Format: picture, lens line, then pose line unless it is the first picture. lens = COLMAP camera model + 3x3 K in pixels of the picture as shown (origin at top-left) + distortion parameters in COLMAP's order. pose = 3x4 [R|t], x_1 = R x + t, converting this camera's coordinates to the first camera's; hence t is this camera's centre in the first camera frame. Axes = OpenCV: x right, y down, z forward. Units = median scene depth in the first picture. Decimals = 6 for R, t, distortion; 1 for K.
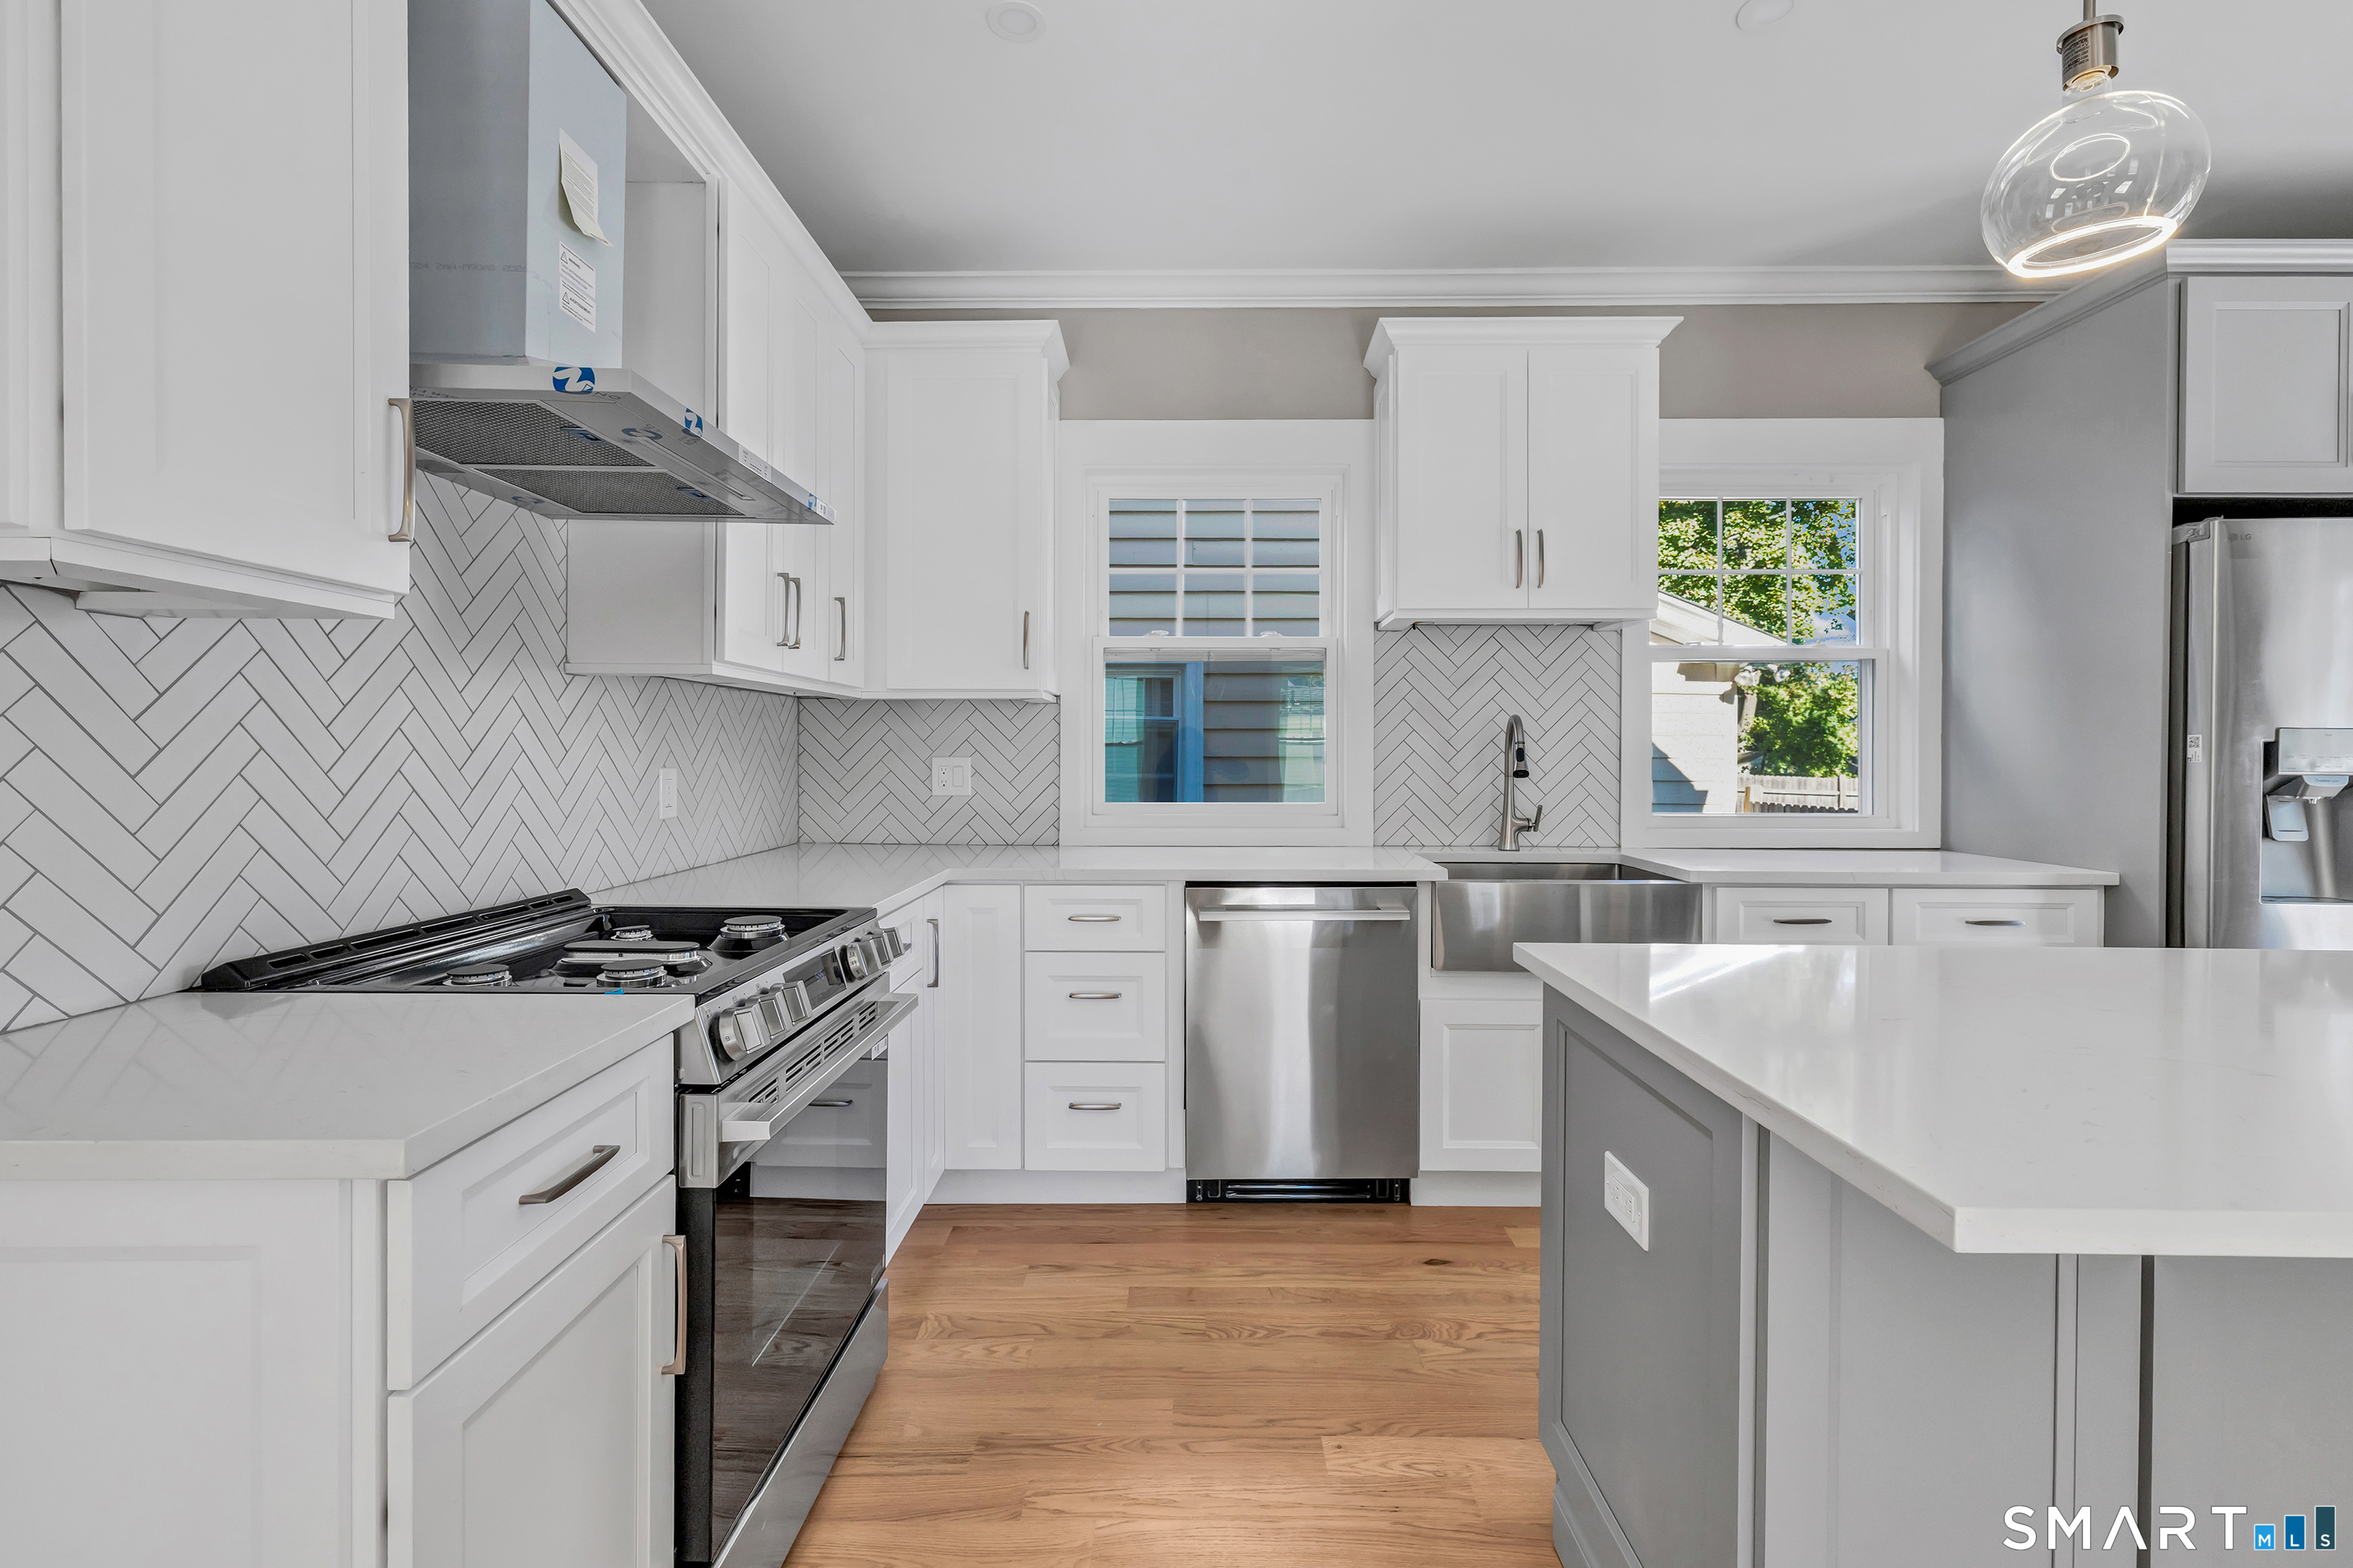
lens RADIAL K [[1064.8, 0, 1227.3], [0, 1064.8, 755.5], [0, 0, 1]] dist [-0.000038, 0.000227]
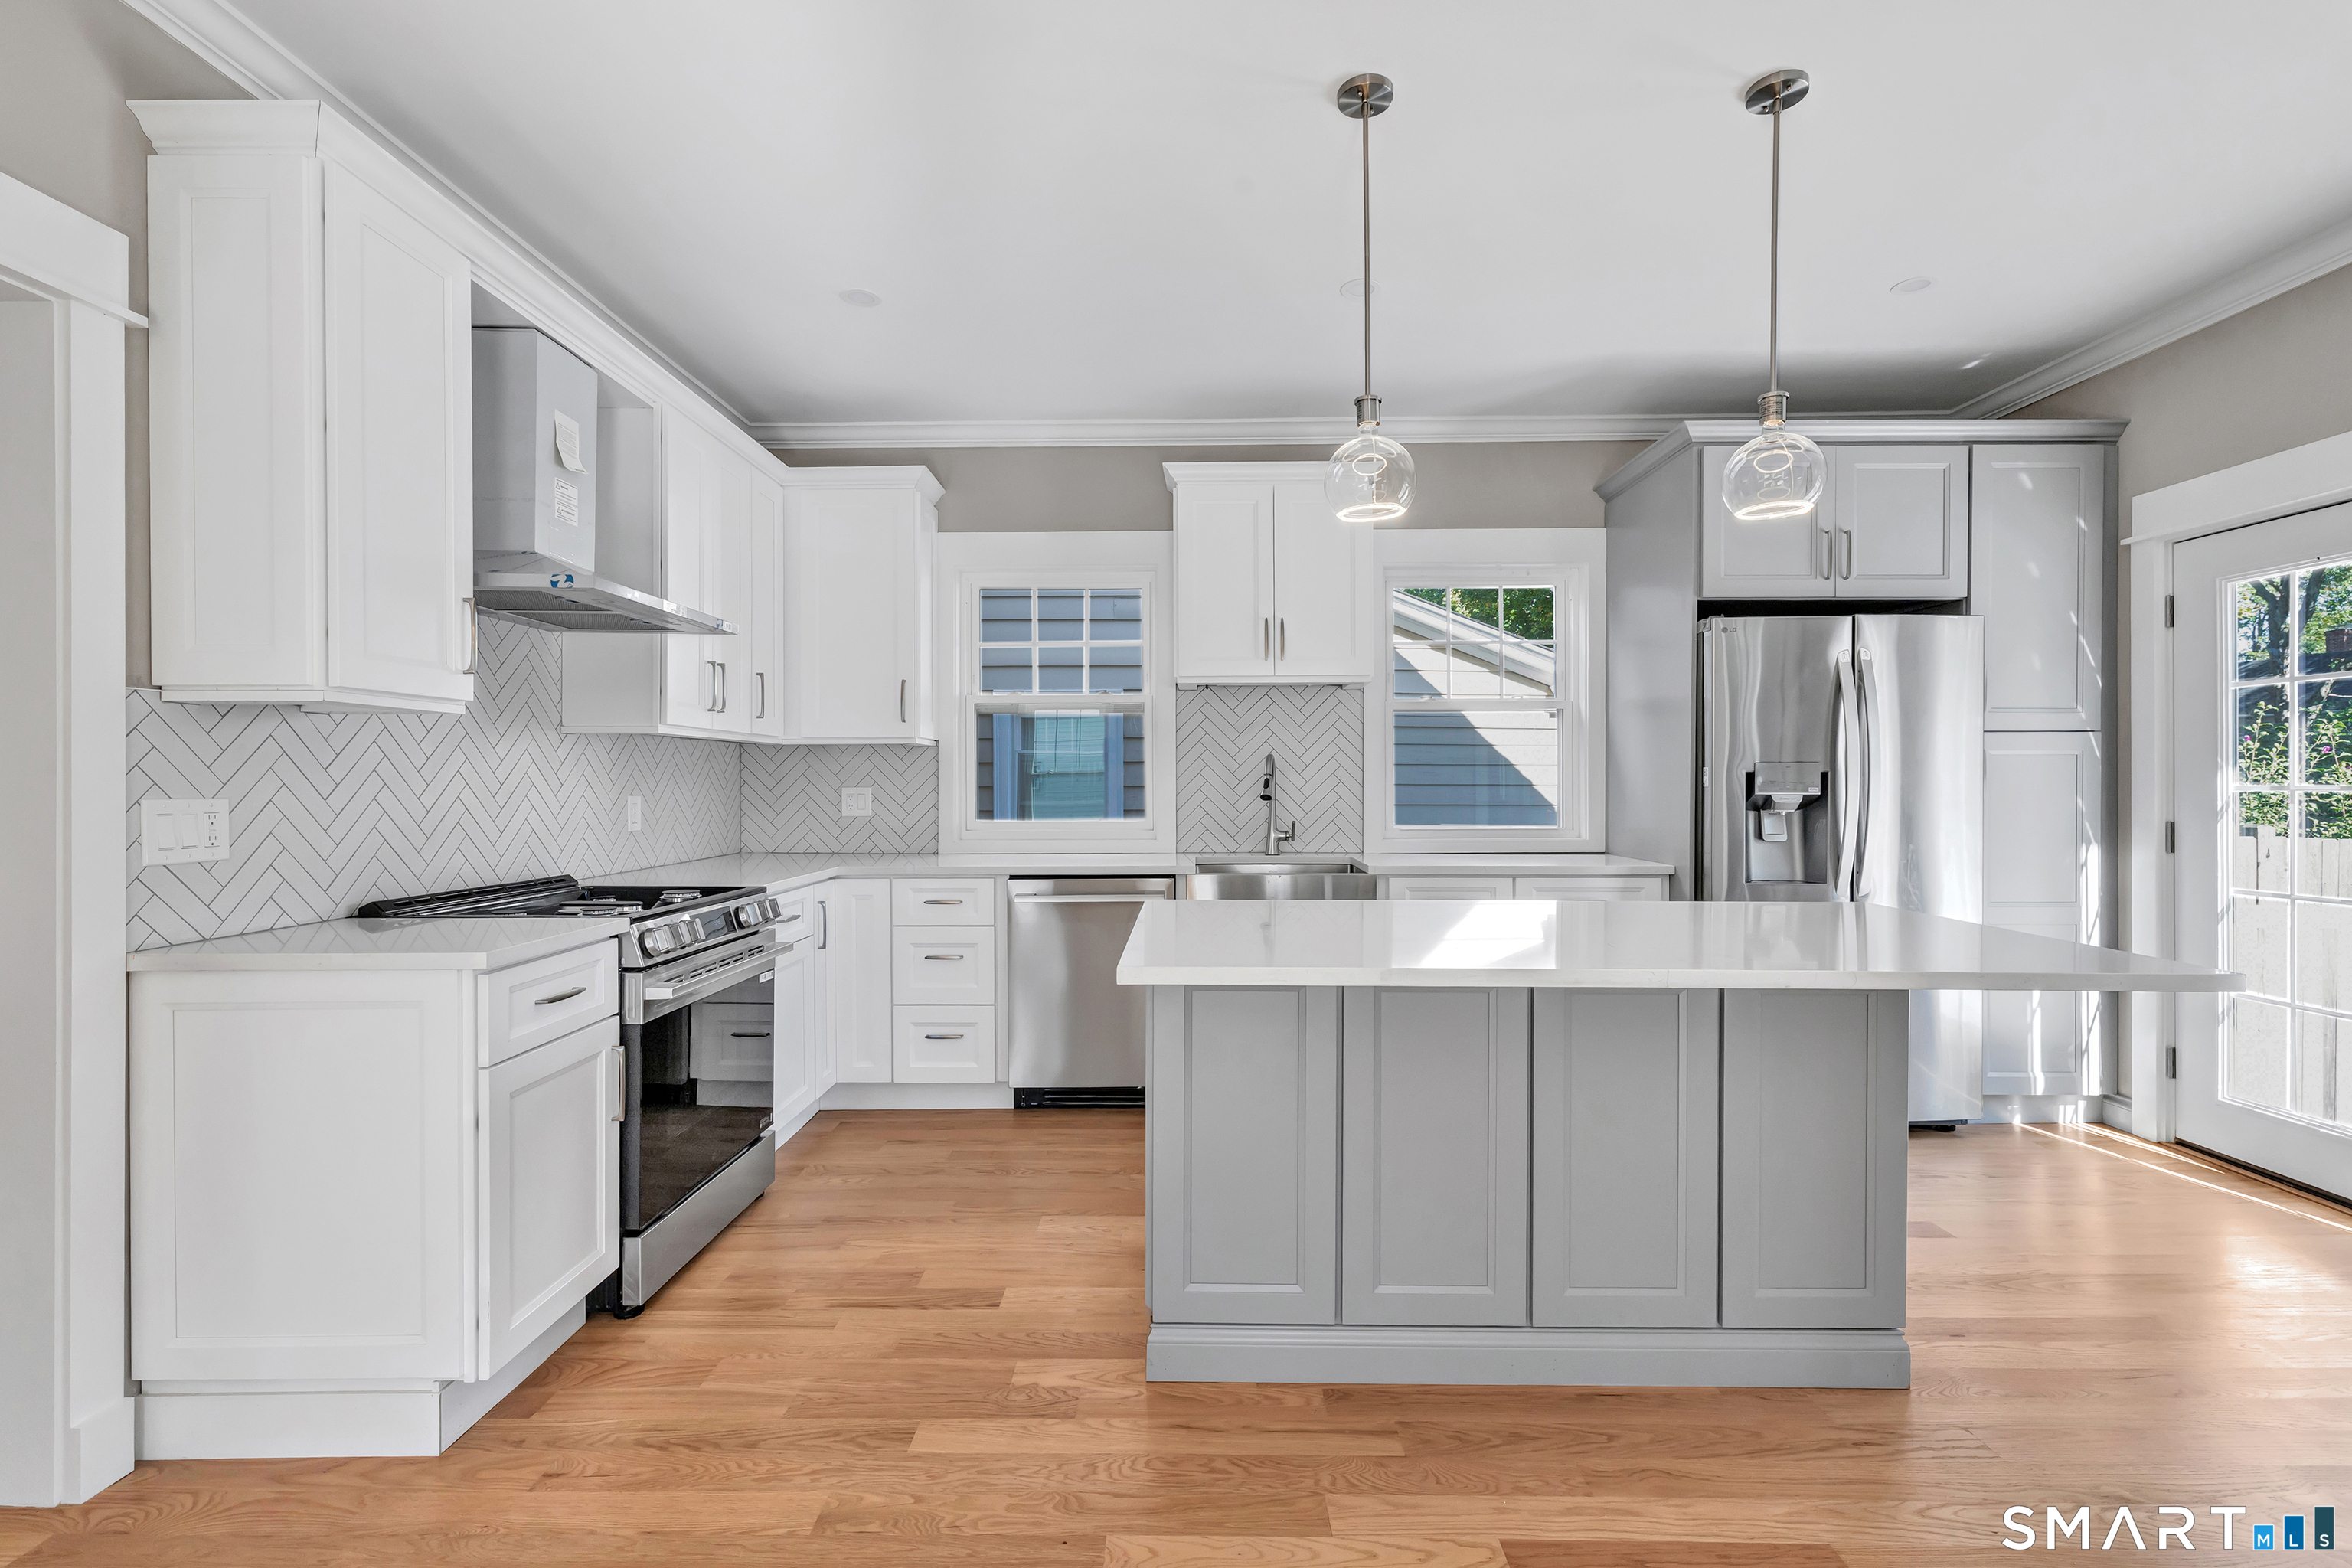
lens RADIAL K [[1068.4, 0, 1241.7], [0, 1068.4, 783.3], [0, 0, 1]] dist [0.001058, 0.000144]
pose [[0.999975, -0.004862, 0.005167, 0.261512], [0.004868, 0.999988, -0.001141, 0.000587], [-0.005161, 0.001166, 0.999986, -0.405452]]
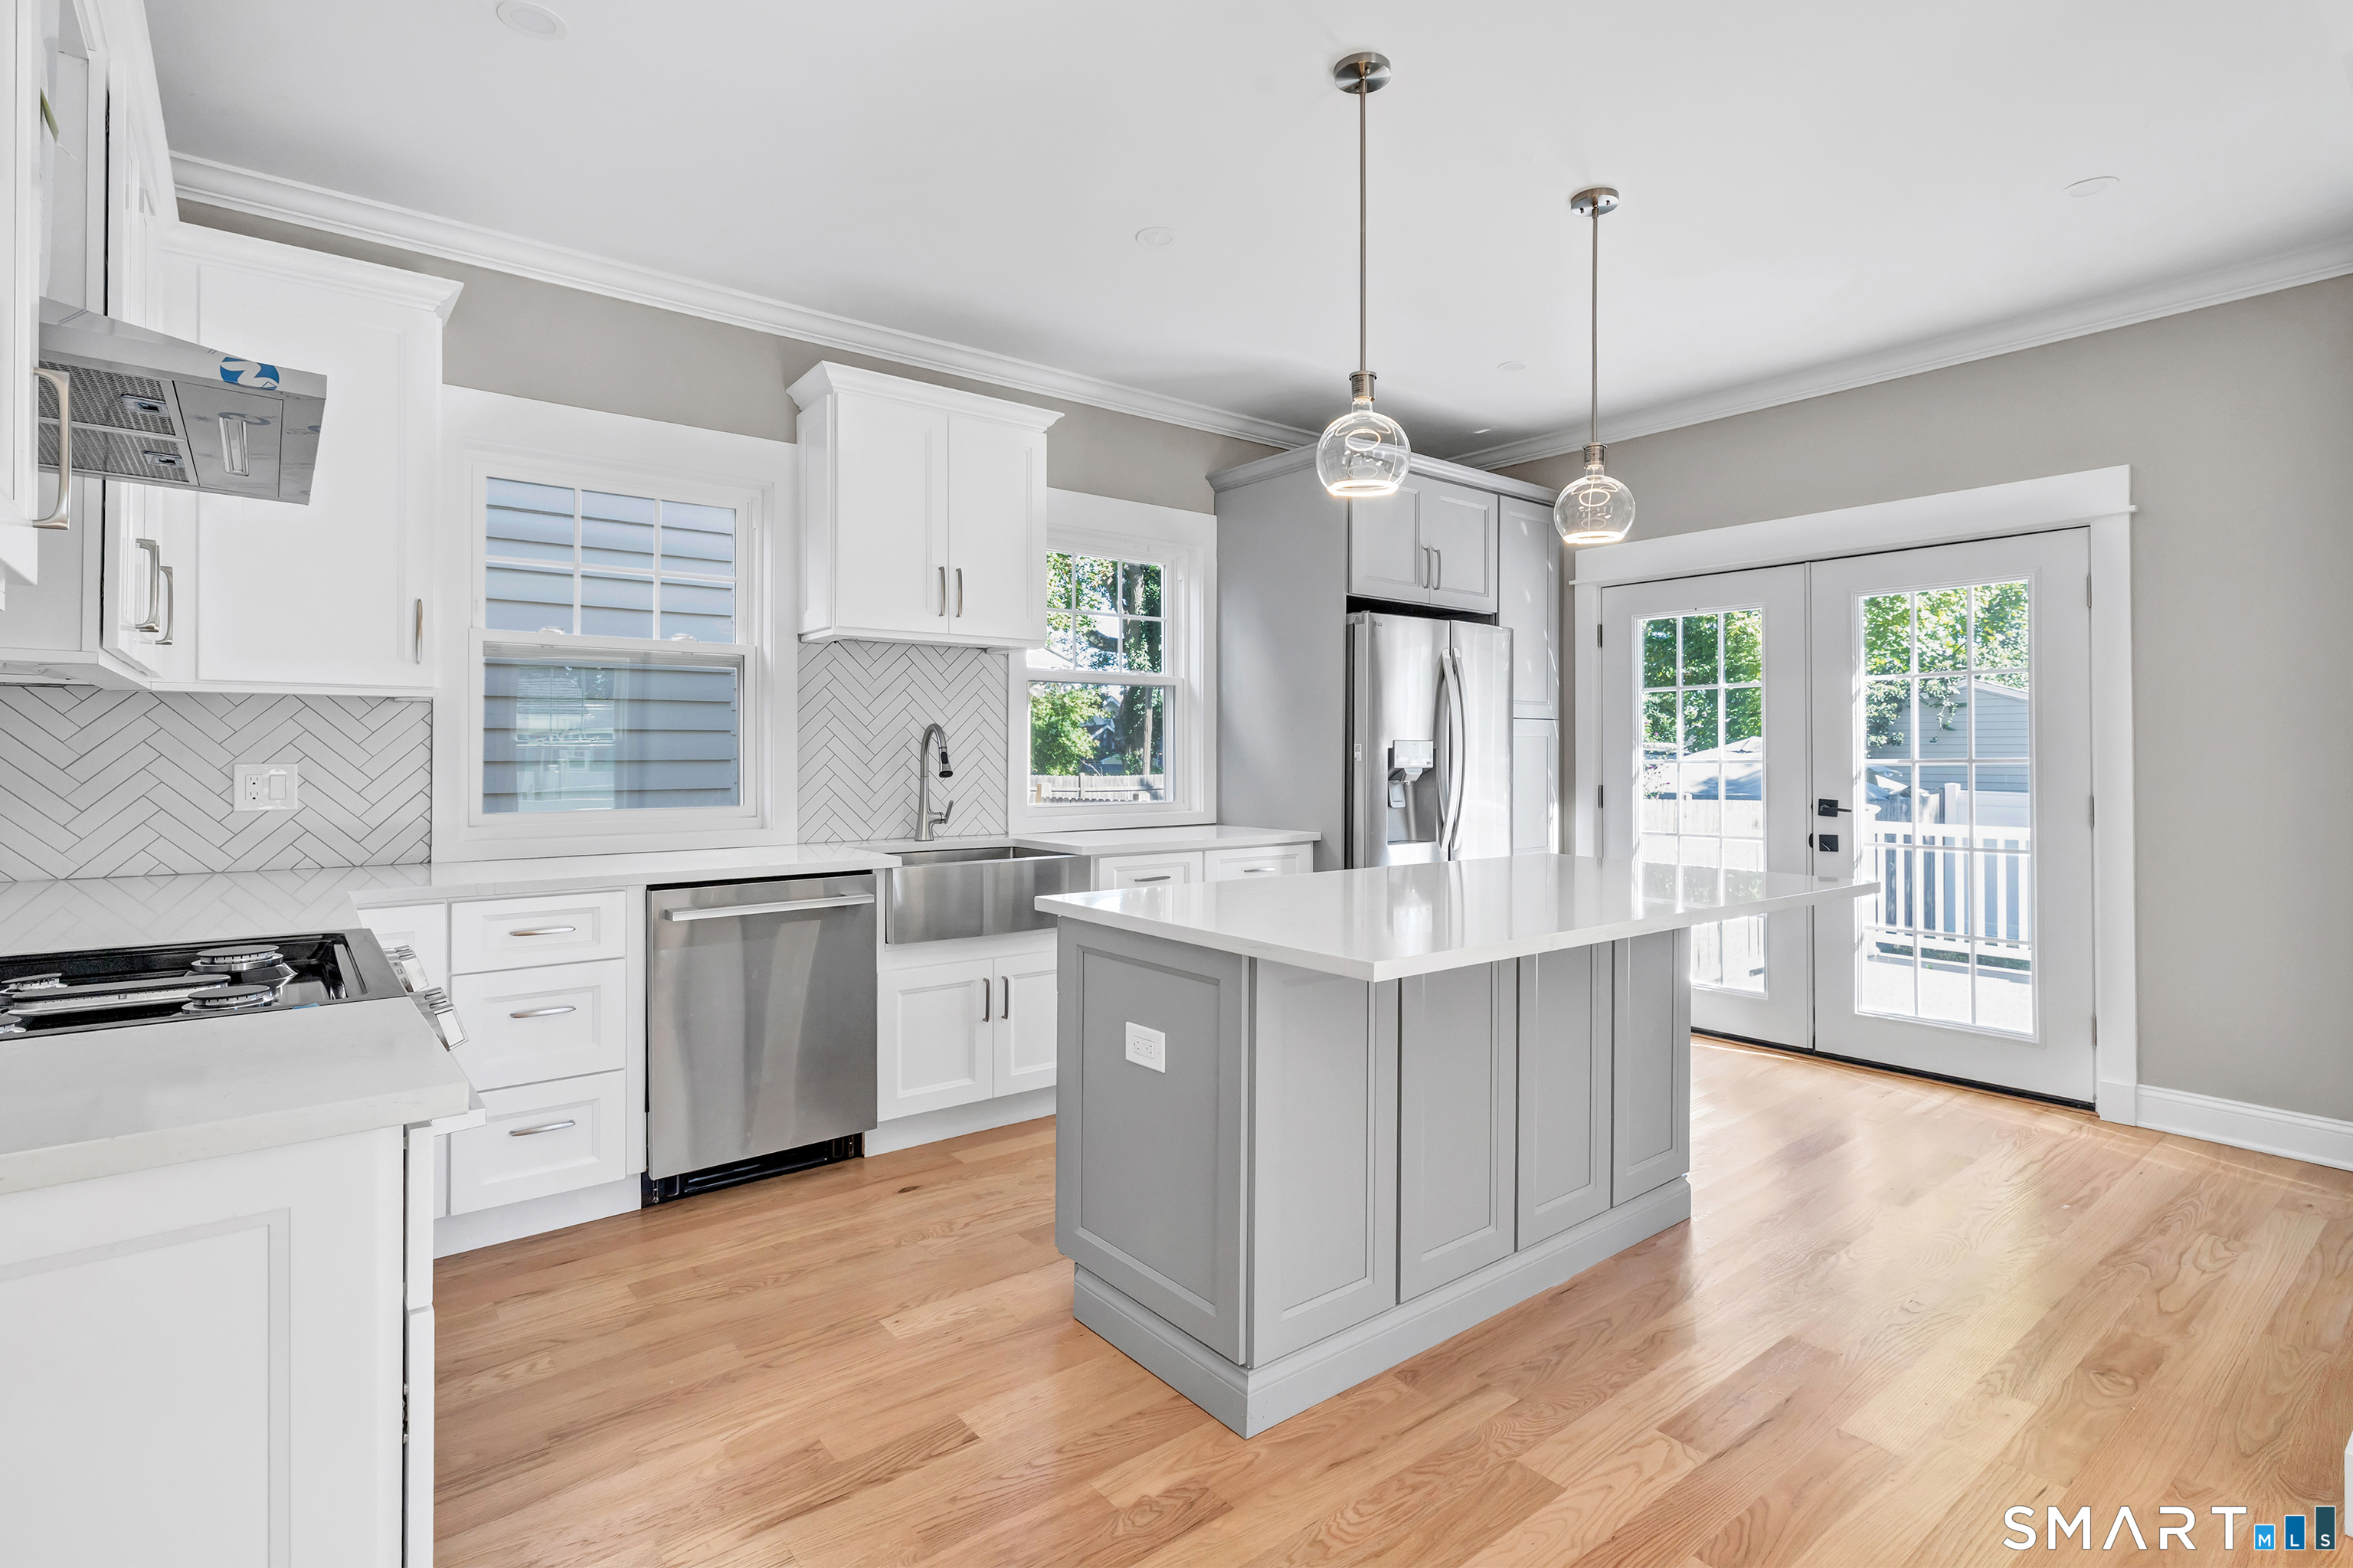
lens RADIAL K [[1095.8, 0, 1247.6], [0, 1095.8, 747.3], [0, 0, 1]] dist [0.001195, 0.000184]
pose [[0.768509, 0.001488, 0.639837, -0.269032], [0.004022, 0.999966, -0.007156, -0.002648], [-0.639826, 0.008073, 0.768477, -0.162190]]
